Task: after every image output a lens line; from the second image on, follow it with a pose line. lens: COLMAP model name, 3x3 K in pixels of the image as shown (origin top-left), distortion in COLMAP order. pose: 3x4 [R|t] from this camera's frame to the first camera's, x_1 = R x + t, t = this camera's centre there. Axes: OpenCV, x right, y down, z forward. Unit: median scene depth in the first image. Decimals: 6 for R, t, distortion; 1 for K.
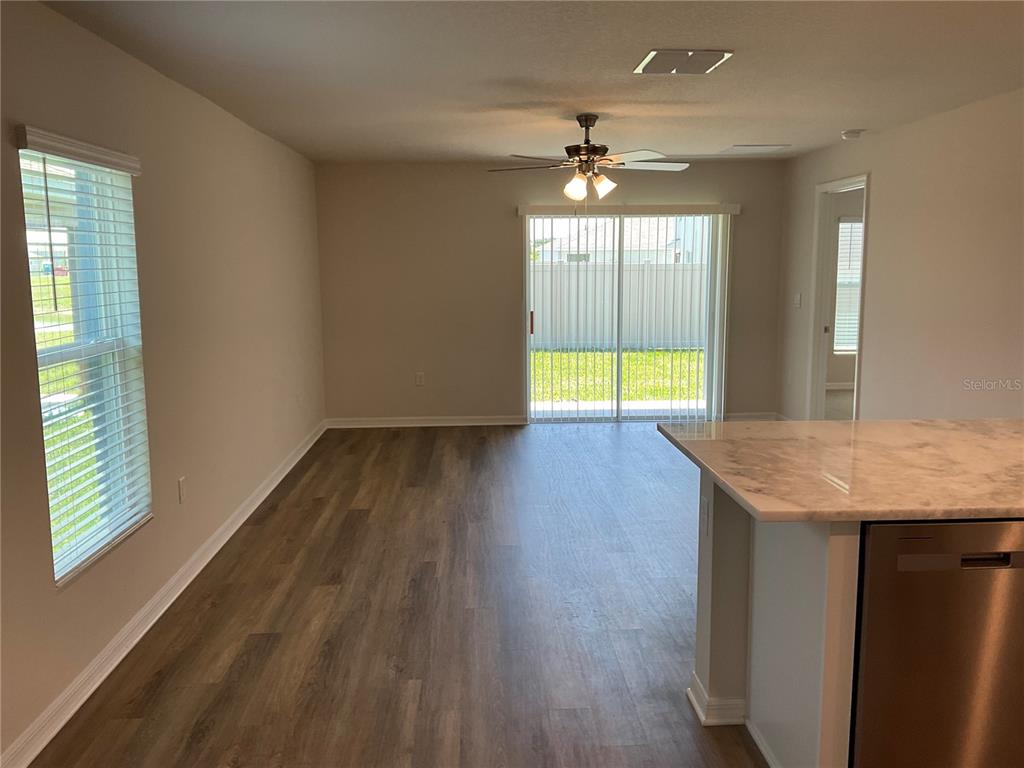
lens RADIAL K [[856.6, 0, 512.0], [0, 856.6, 384.0], [0, 0, 1]] dist [0.163395, -0.272523]
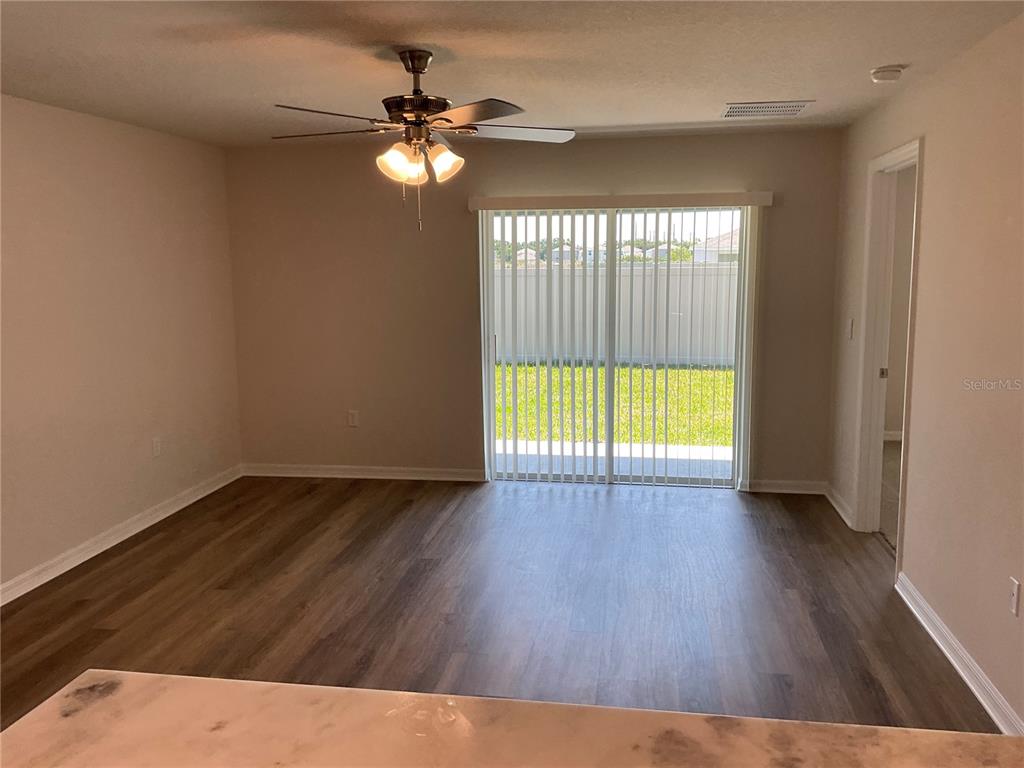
lens RADIAL K [[874.7, 0, 512.0], [0, 874.7, 384.0], [0, 0, 1]] dist [0.060358, 0.005255]
pose [[0.980789, 0.027710, -0.193093, 0.252261], [-0.027959, 0.999608, 0.001435, -0.056723], [0.193057, 0.003991, 0.981179, 0.322461]]
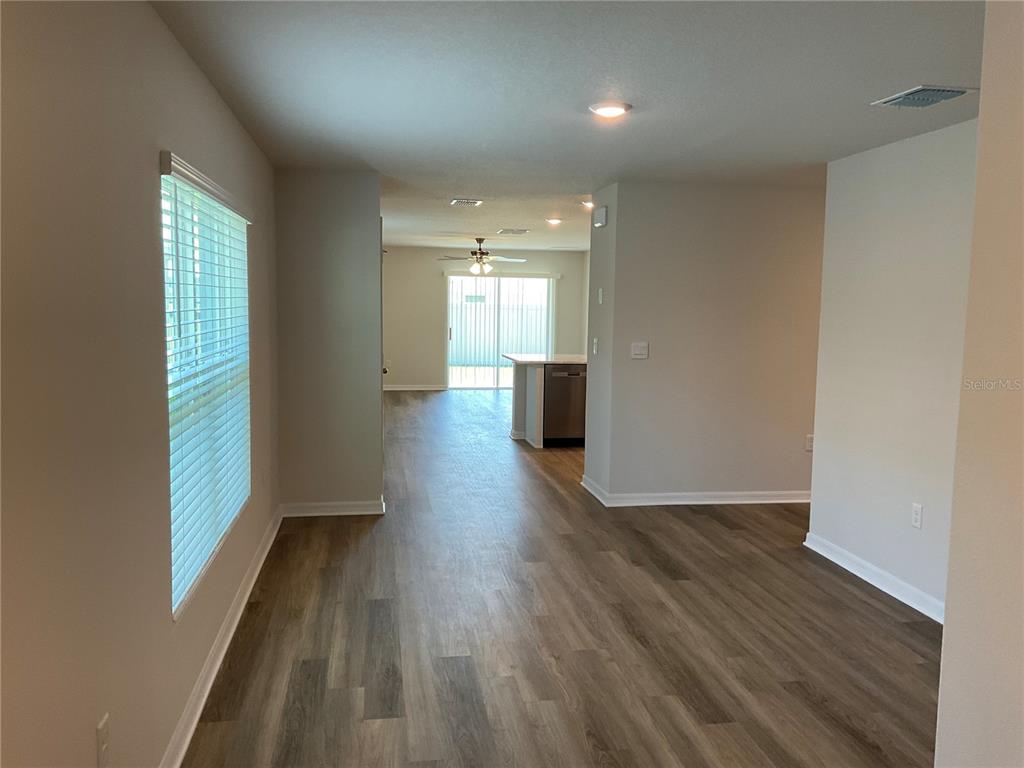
lens RADIAL K [[856.6, 0, 512.0], [0, 856.6, 384.0], [0, 0, 1]] dist [0.163395, -0.272523]
pose [[0.992627, 0.009033, 0.120875, -0.087218], [-0.003516, 0.998945, -0.045779, 0.155542], [-0.121161, 0.045016, 0.991612, -1.077711]]
